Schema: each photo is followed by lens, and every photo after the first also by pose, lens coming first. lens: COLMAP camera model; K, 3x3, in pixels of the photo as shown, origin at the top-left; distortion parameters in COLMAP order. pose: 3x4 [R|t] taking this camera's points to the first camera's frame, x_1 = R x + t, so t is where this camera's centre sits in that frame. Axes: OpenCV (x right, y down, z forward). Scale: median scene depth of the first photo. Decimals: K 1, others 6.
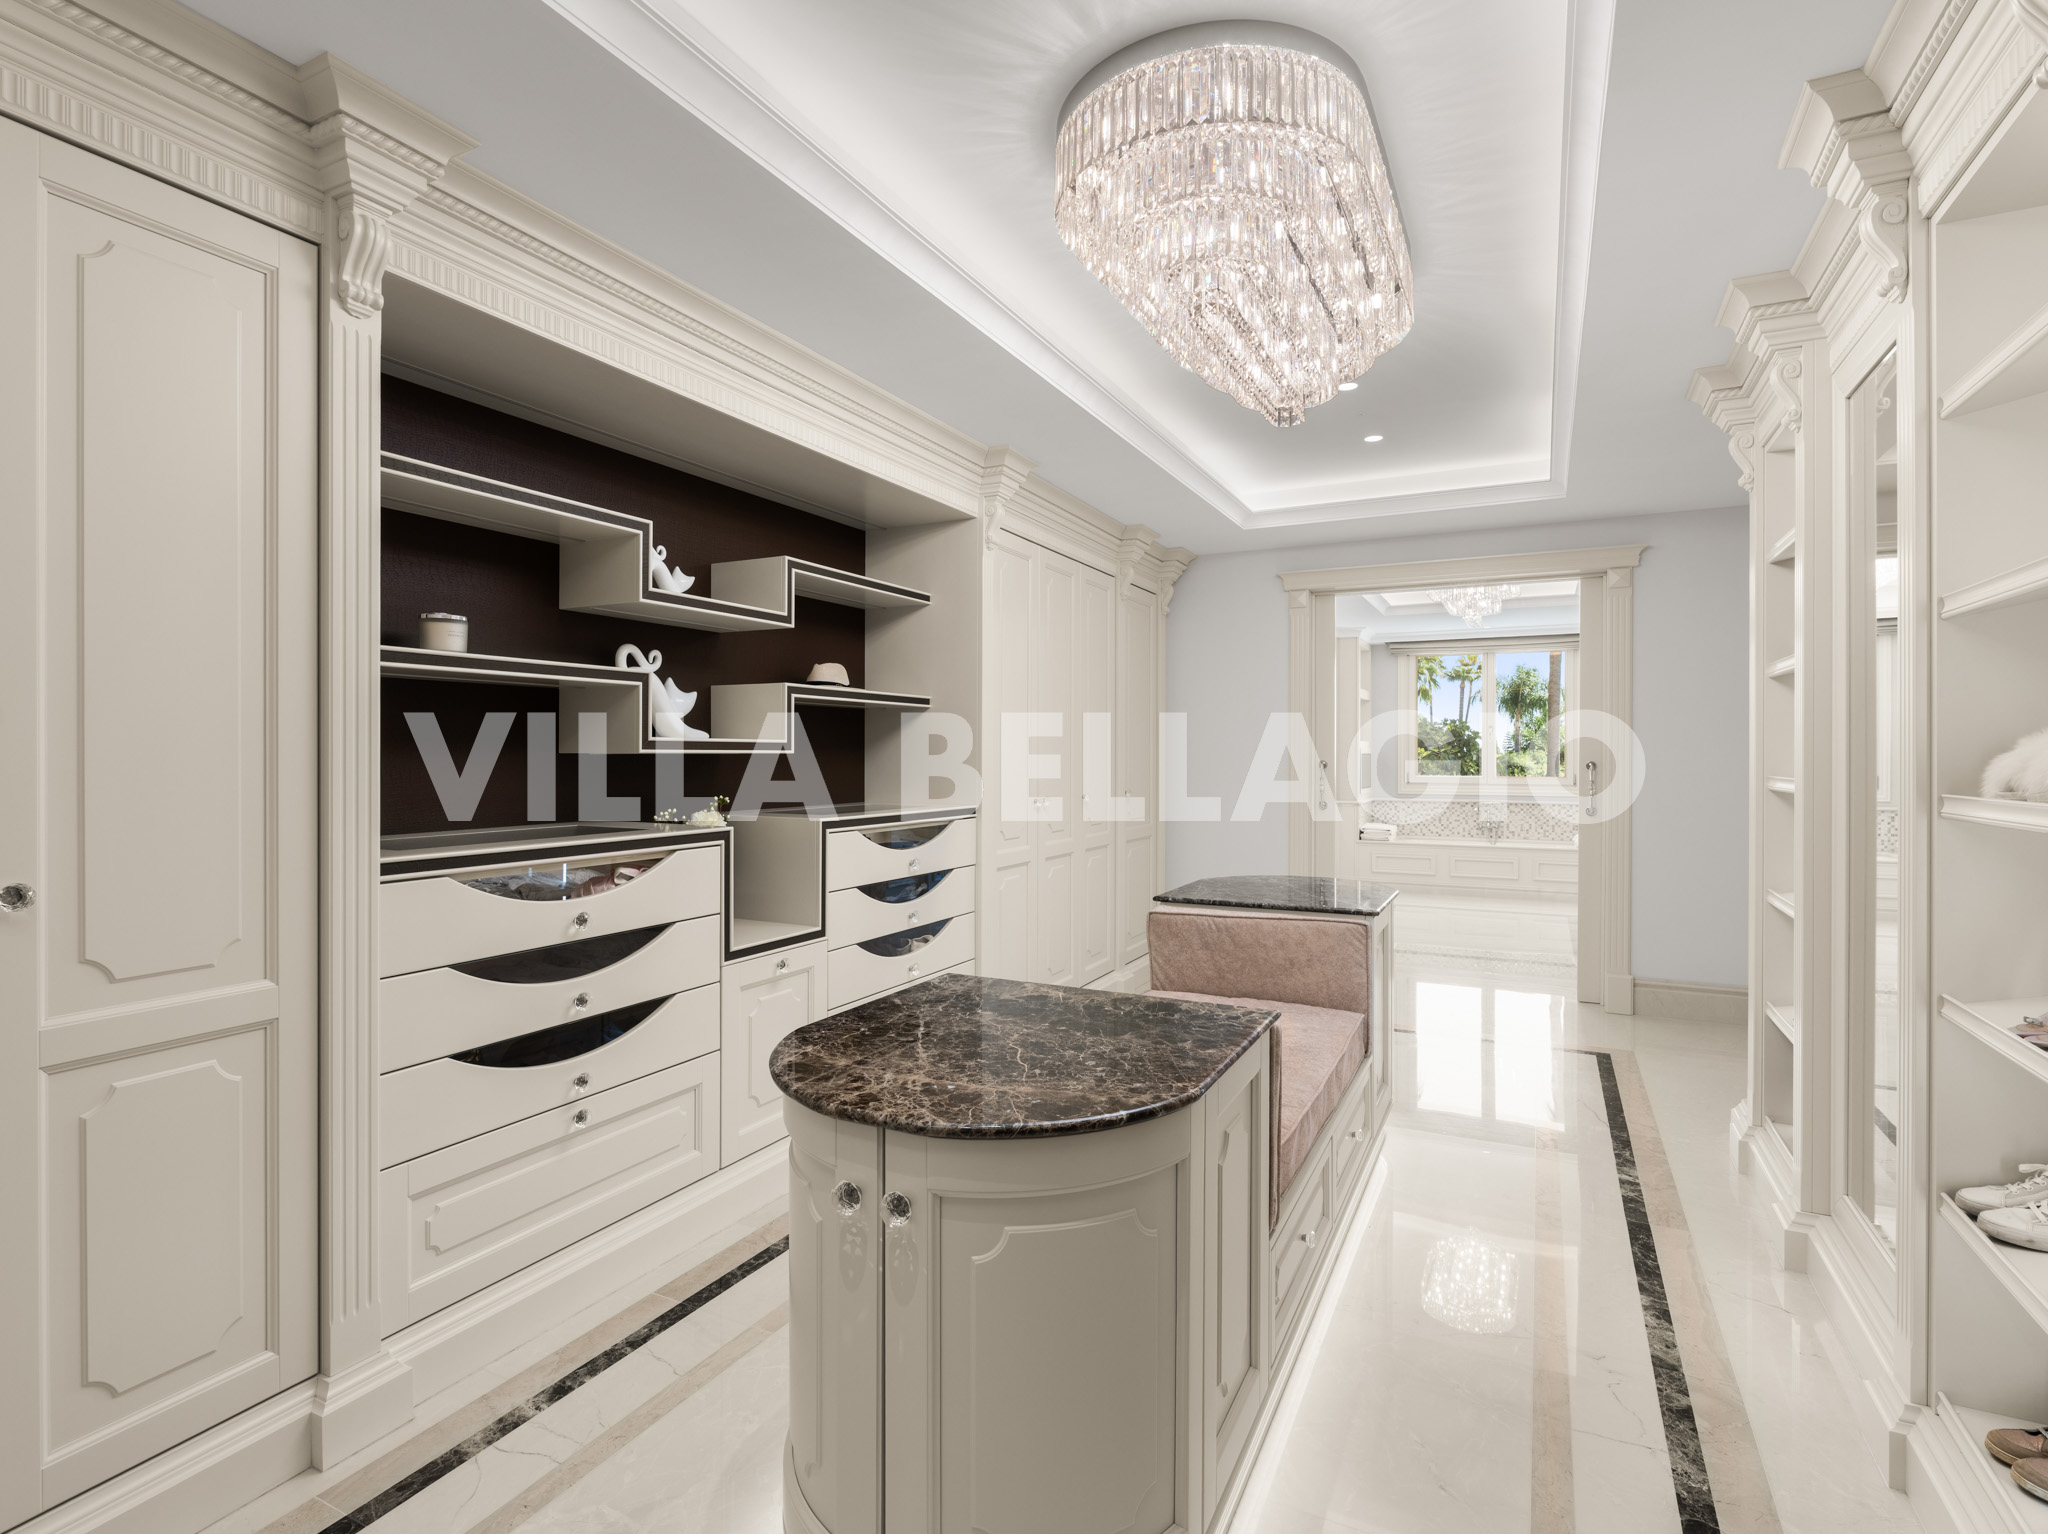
lens RADIAL K [[1024.5, 0, 1027.2], [0, 1024.5, 758.9], [0, 0, 1]] dist [-0.000779, -0.000009]
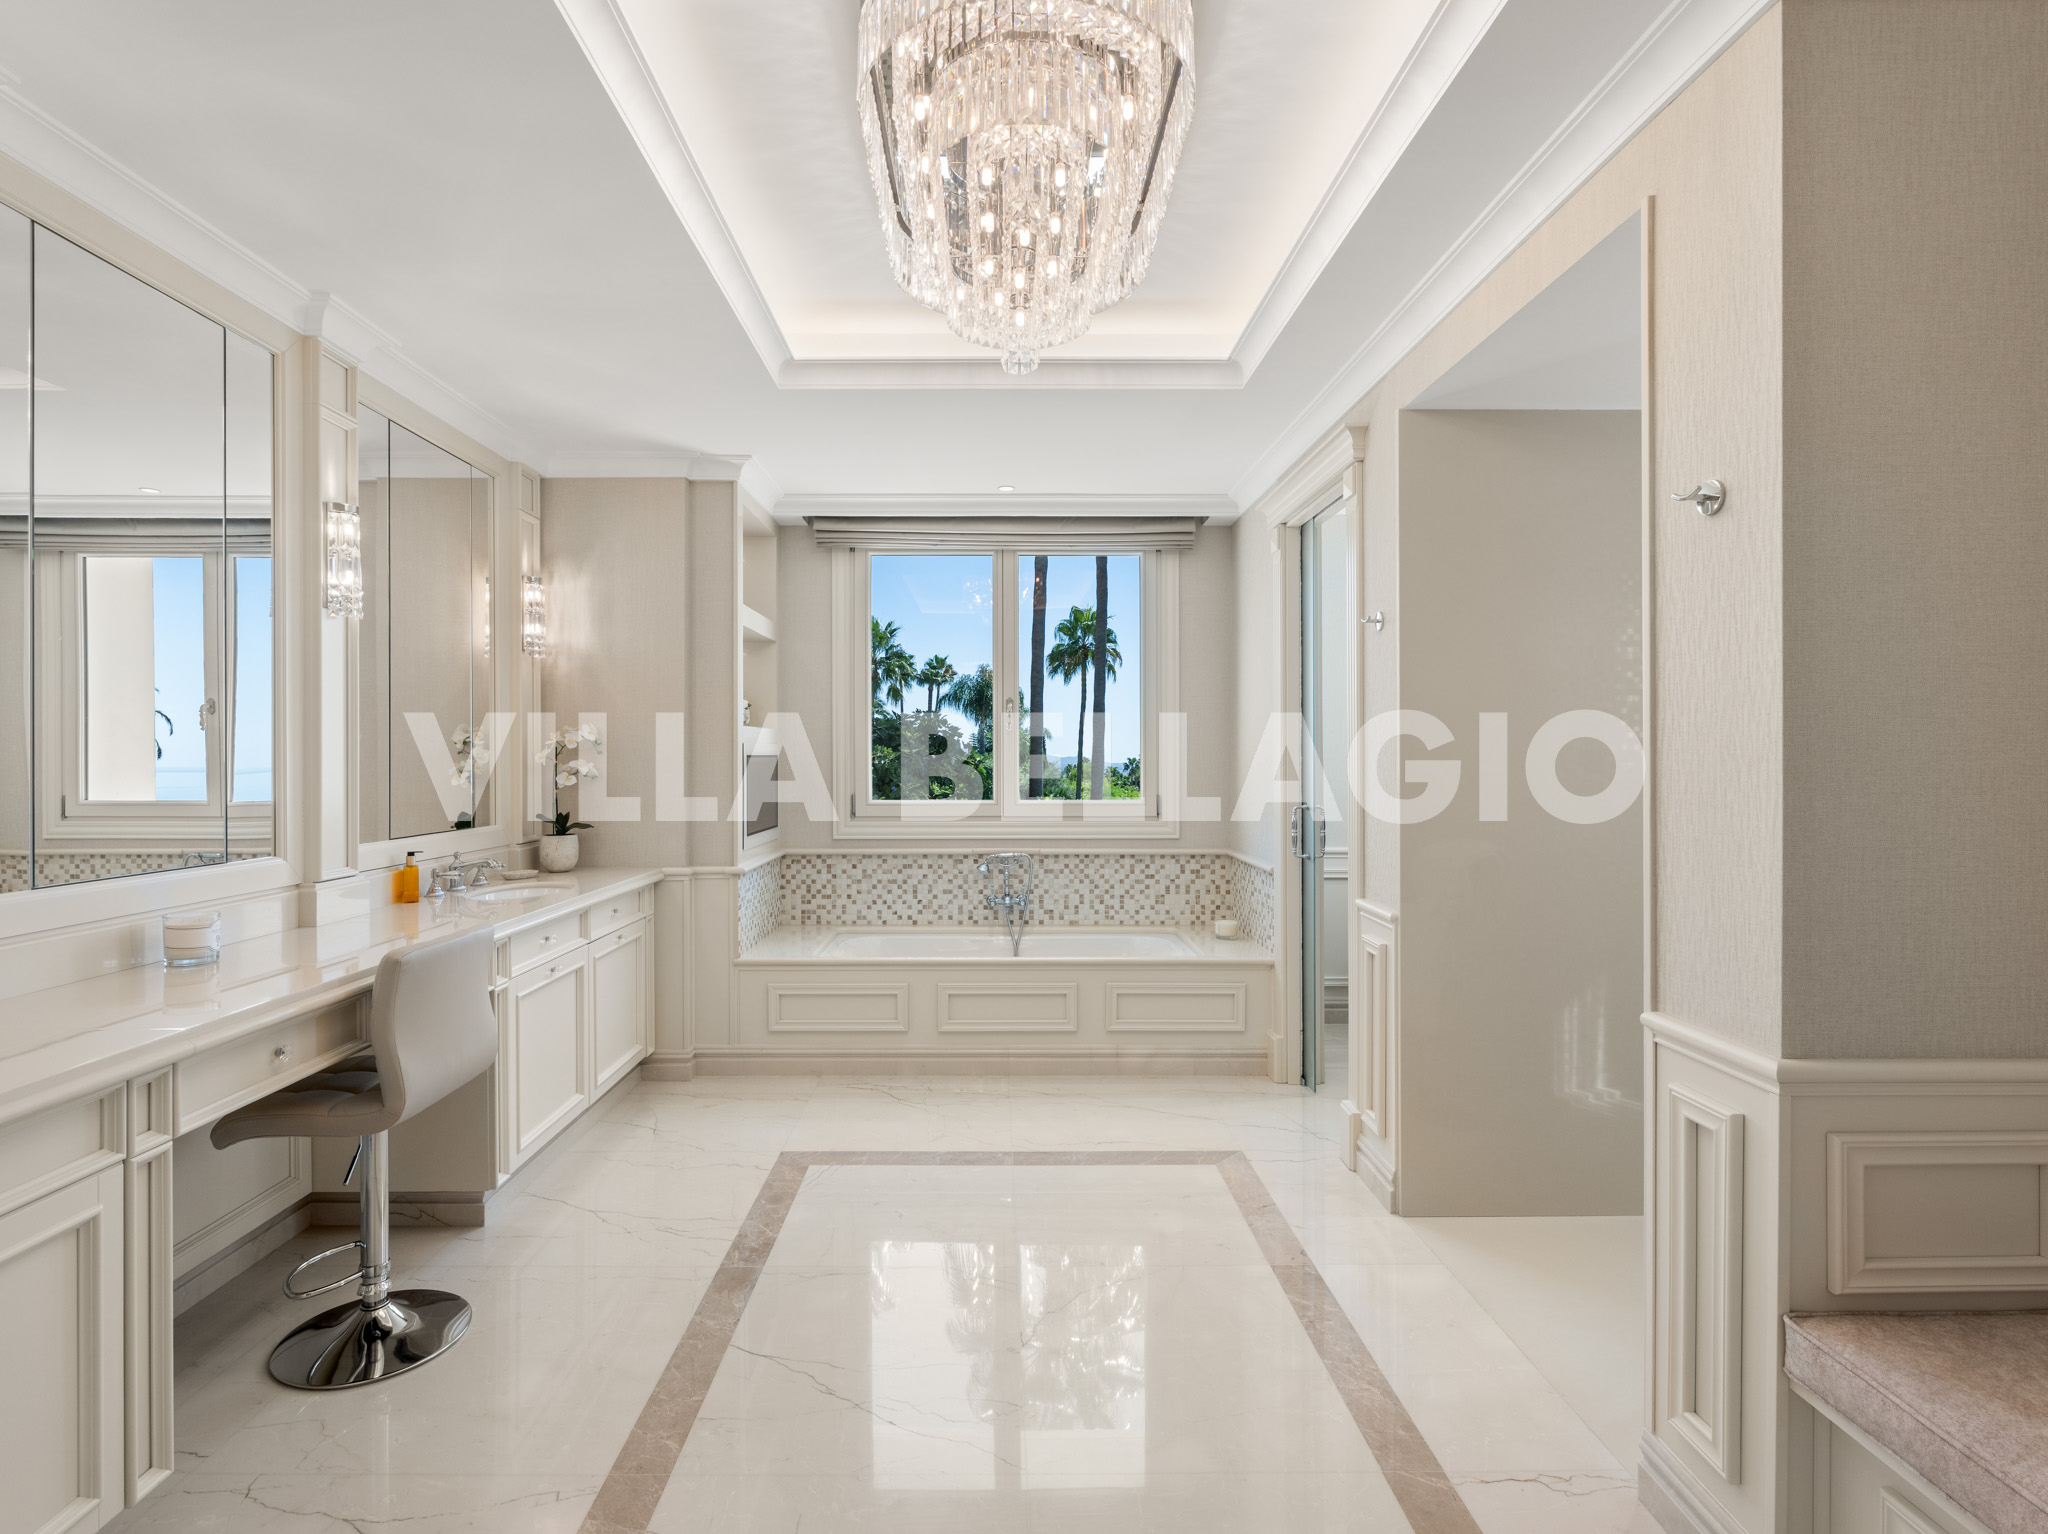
lens RADIAL K [[1024.5, 0, 1022.4], [0, 1024.5, 761.2], [0, 0, 1]] dist [-0.000779, -0.000009]
pose [[0.881476, -0.003990, 0.472212, 0.216959], [0.003526, 0.999992, 0.001867, -0.003246], [-0.472216, 0.000019, 0.881483, 0.543427]]
